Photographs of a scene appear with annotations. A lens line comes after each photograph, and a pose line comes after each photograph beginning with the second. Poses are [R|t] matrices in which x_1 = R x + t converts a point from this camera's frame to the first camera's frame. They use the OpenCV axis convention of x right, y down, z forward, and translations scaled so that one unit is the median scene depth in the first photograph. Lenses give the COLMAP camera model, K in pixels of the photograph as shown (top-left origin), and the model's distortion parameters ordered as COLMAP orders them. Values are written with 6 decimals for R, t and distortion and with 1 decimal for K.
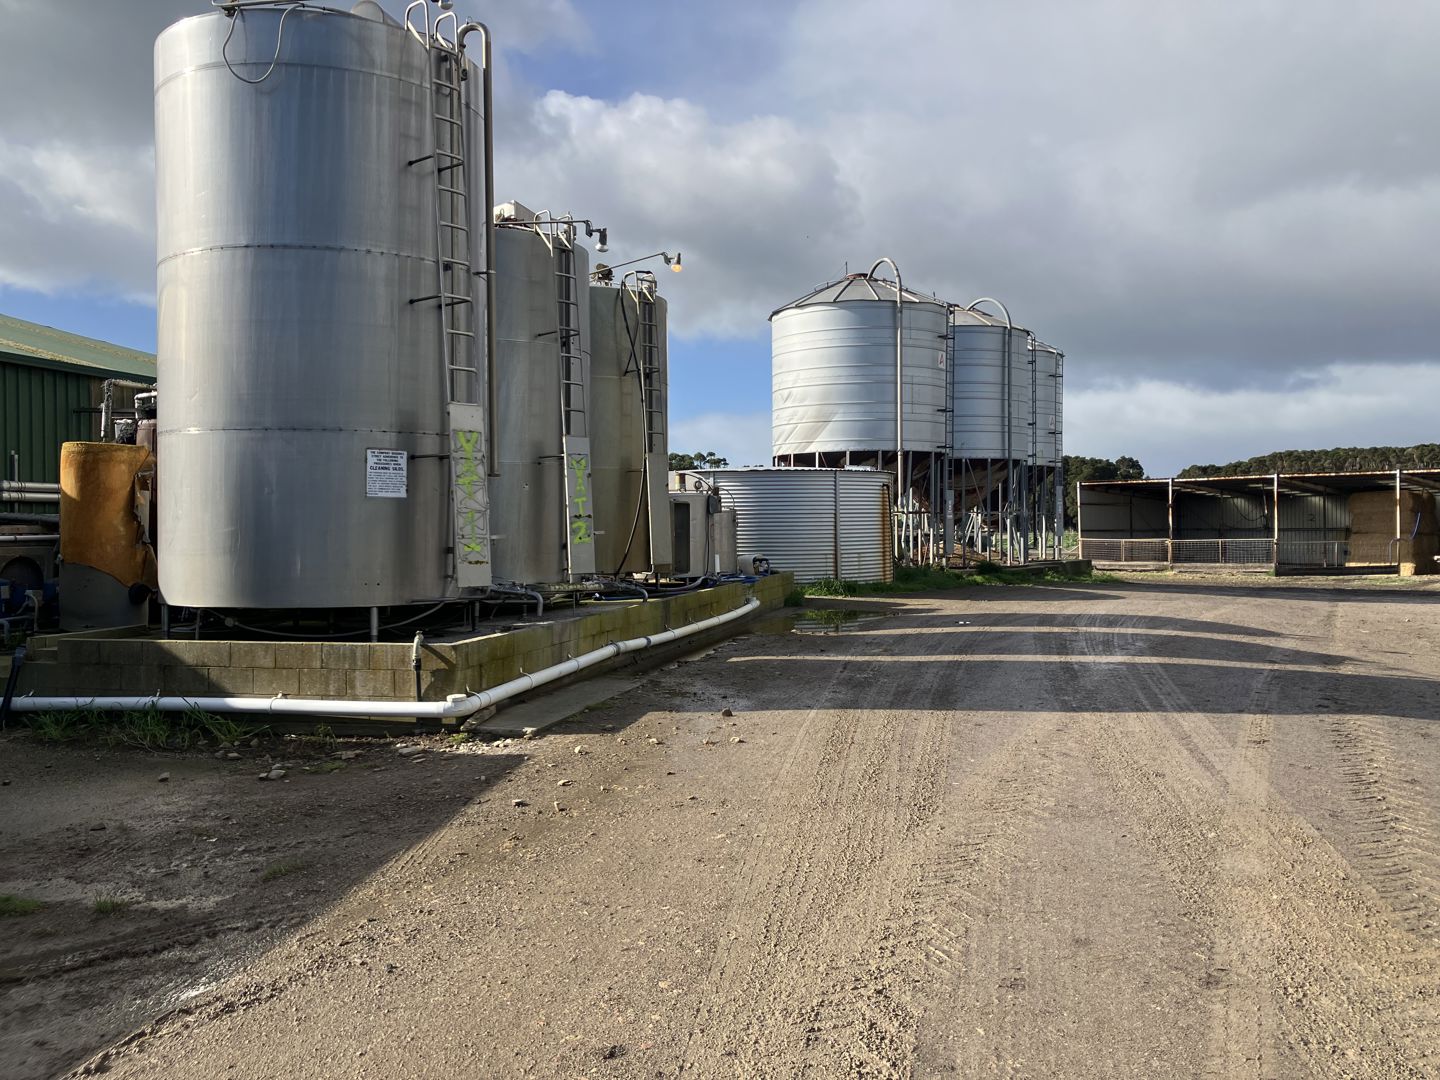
lens RADIAL K [[1173.5, 0, 724.5], [0, 1173.5, 532.3], [0, 0, 1]] dist [0.007455, 0.005209]
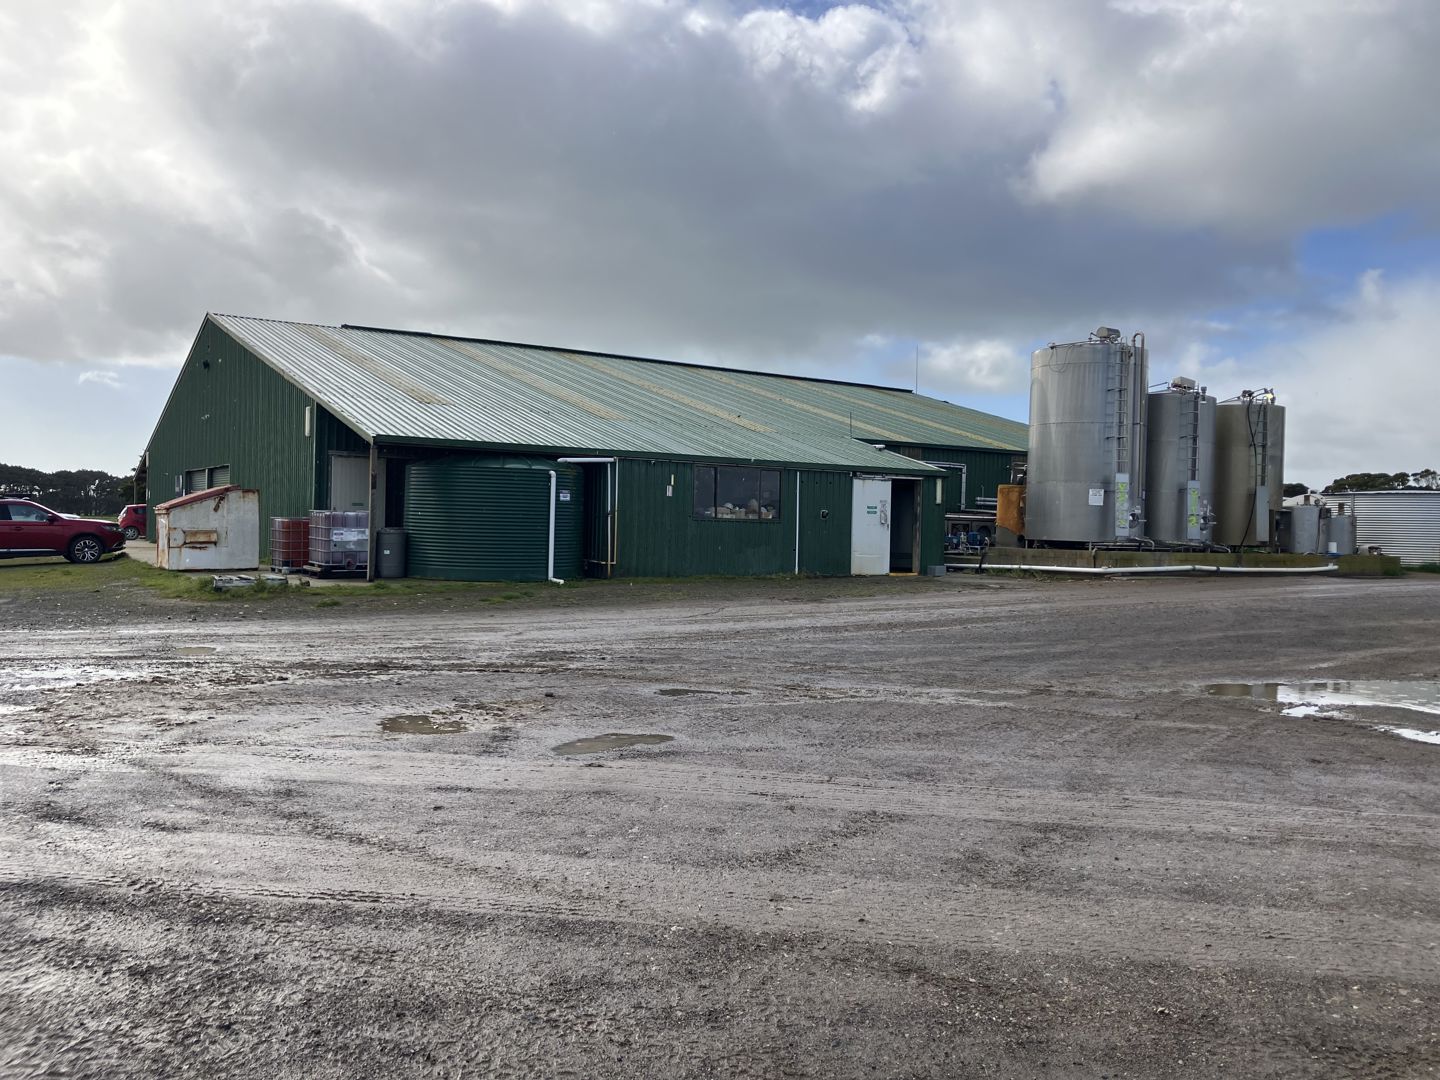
lens RADIAL K [[1173.5, 0, 722.7], [0, 1173.5, 539.5], [0, 0, 1]] dist [0.007455, 0.005209]
pose [[0.734142, 0.022206, -0.678632, 1.016894], [-0.031464, 0.999504, -0.001332, 0.089051], [0.678266, 0.022330, 0.734477, -1.777209]]
